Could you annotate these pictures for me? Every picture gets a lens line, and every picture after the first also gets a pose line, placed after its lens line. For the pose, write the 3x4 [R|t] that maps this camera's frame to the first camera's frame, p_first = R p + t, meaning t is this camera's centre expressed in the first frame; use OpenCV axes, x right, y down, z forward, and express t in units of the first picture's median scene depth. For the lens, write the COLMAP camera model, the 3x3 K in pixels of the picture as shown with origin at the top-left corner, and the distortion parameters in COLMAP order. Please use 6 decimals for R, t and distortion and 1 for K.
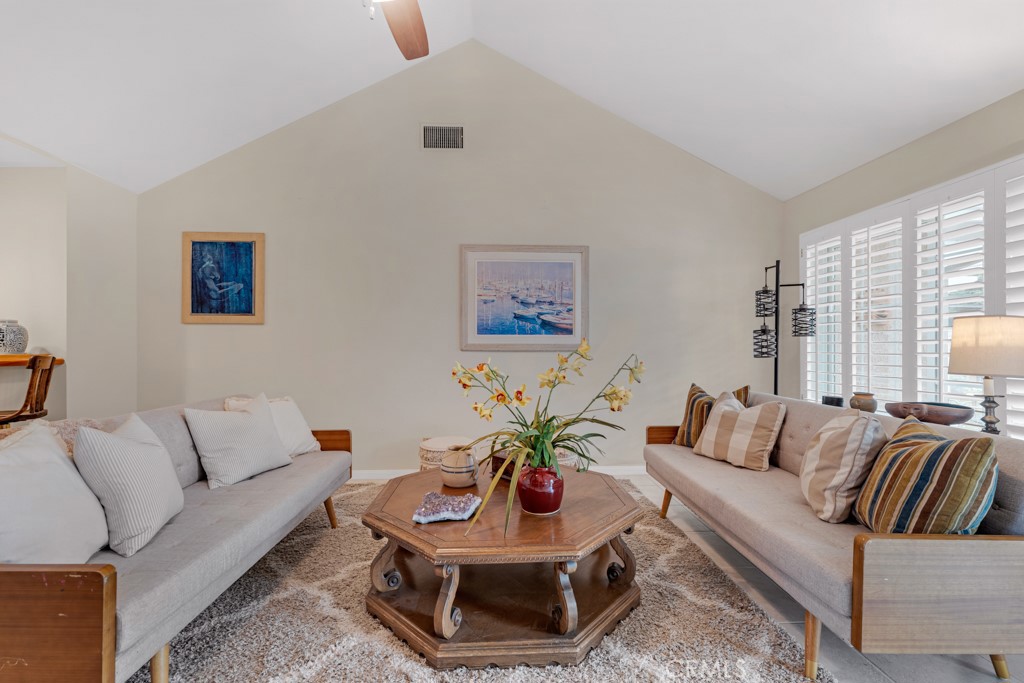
lens RADIAL K [[422.5, 0, 513.4], [0, 422.5, 344.3], [0, 0, 1]] dist [0.001268, -0.000161]
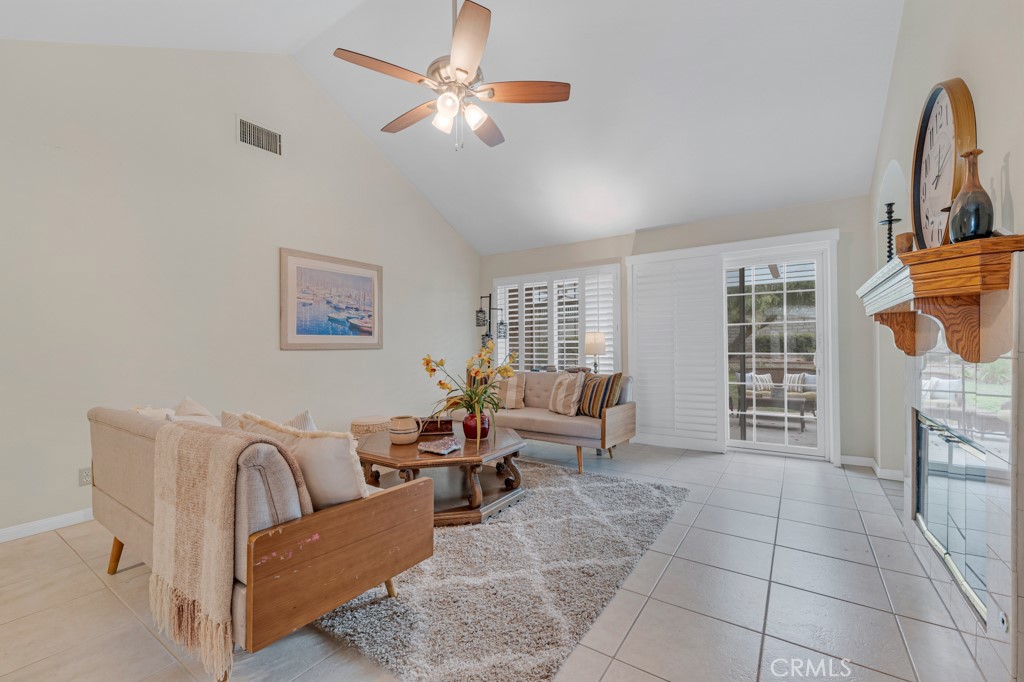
lens RADIAL K [[422.5, 0, 509.4], [0, 422.5, 340.7], [0, 0, 1]] dist [0.001268, -0.000161]
pose [[0.604486, 0.003761, 0.796607, -0.611356], [0.003631, 0.999965, -0.007477, 0.002479], [-0.796608, 0.007412, 0.604451, -0.074812]]
